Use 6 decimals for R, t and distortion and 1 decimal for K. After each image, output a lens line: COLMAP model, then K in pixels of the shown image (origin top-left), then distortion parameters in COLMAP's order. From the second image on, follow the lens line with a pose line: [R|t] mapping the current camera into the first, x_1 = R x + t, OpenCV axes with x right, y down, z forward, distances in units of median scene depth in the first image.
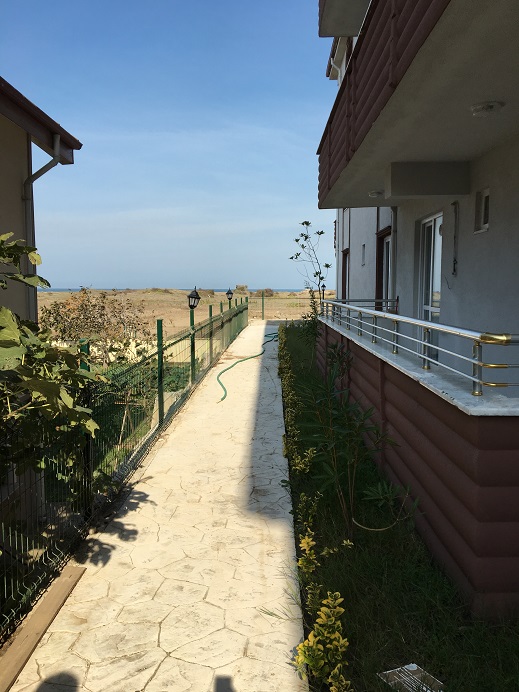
lens RADIAL K [[585.5, 0, 259.5], [0, 585.5, 346.0], [0, 0, 1]] dist [0.115843, -0.348670]
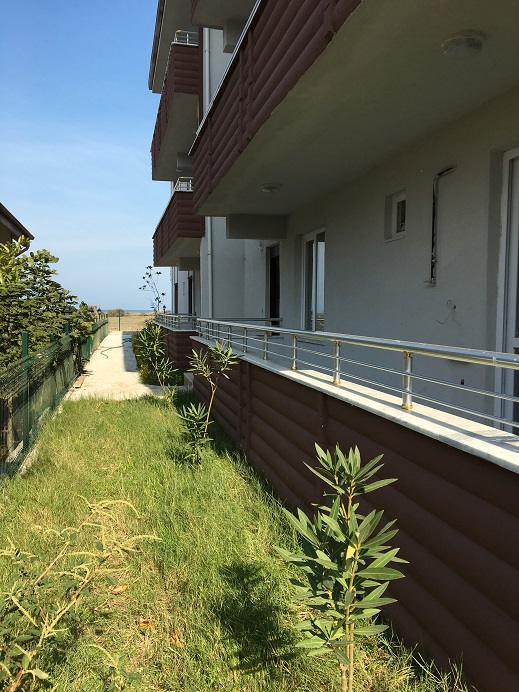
lens RADIAL K [[585.5, 0, 259.5], [0, 585.5, 346.0], [0, 0, 1]] dist [0.115843, -0.348670]
pose [[0.968689, -0.008932, 0.248116, -0.026518], [0.017786, 0.999281, -0.033468, 0.057687], [-0.247639, 0.036834, 0.968152, -0.565777]]
